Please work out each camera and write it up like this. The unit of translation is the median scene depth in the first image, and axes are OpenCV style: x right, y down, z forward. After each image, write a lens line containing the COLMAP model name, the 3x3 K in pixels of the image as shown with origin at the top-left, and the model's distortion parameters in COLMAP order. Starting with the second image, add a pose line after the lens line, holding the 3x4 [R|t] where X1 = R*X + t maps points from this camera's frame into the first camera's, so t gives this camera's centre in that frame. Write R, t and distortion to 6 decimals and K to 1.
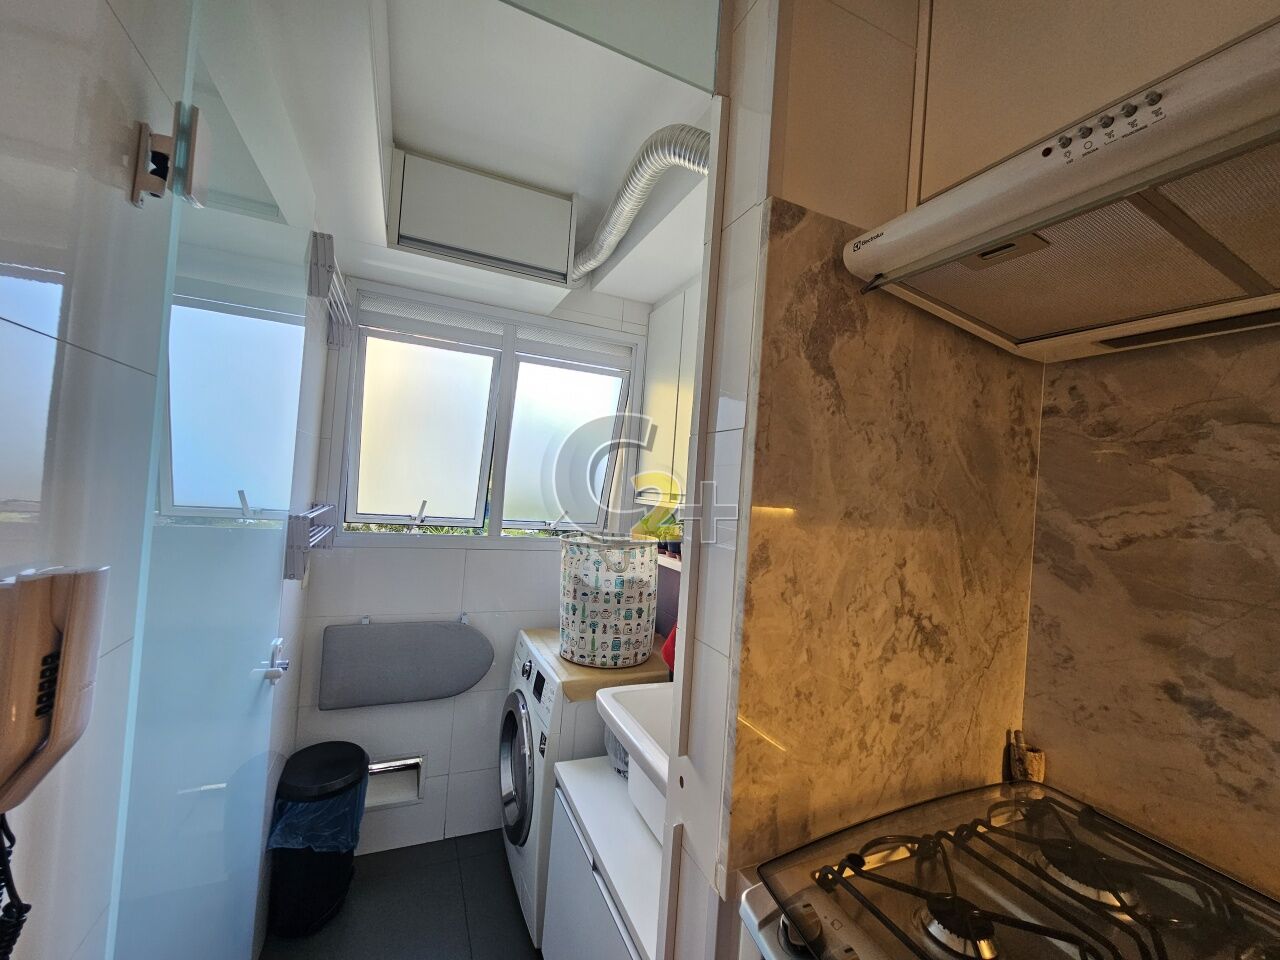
lens RADIAL K [[518.2, 0, 638.8], [0, 518.2, 478.8], [0, 0, 1]] dist [0.003032, -0.000086]
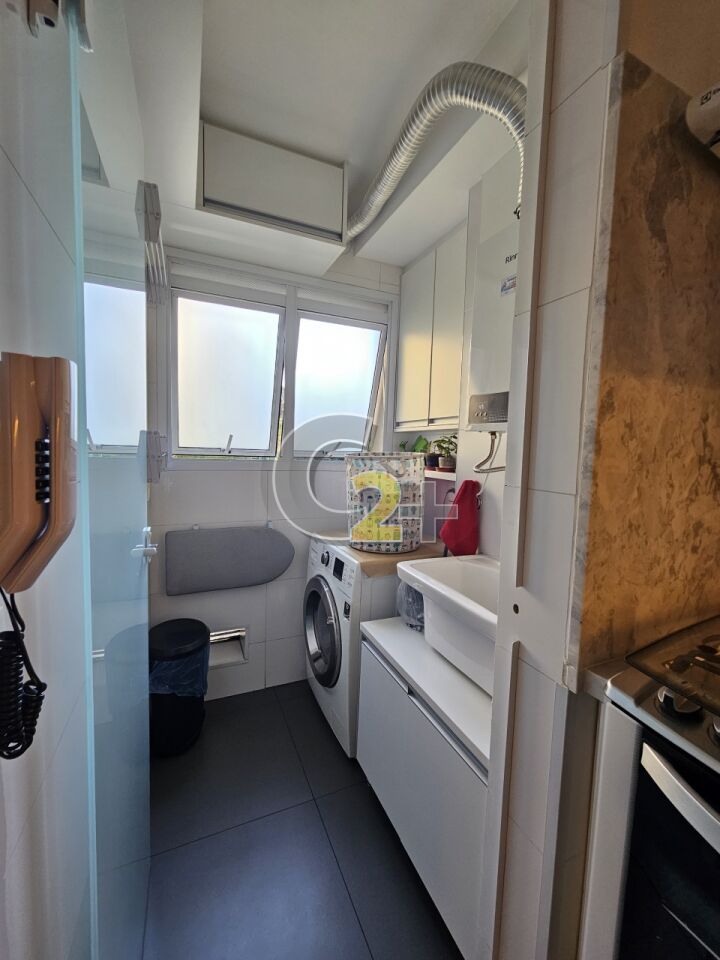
lens RADIAL K [[388.7, 0, 359.2], [0, 388.7, 476.2], [0, 0, 1]] dist [0.003032, -0.000086]
pose [[0.999118, -0.041983, 0.001003, -0.179467], [0.041741, 0.995427, 0.085922, 0.123786], [-0.004606, -0.085805, 0.996301, 0.086186]]
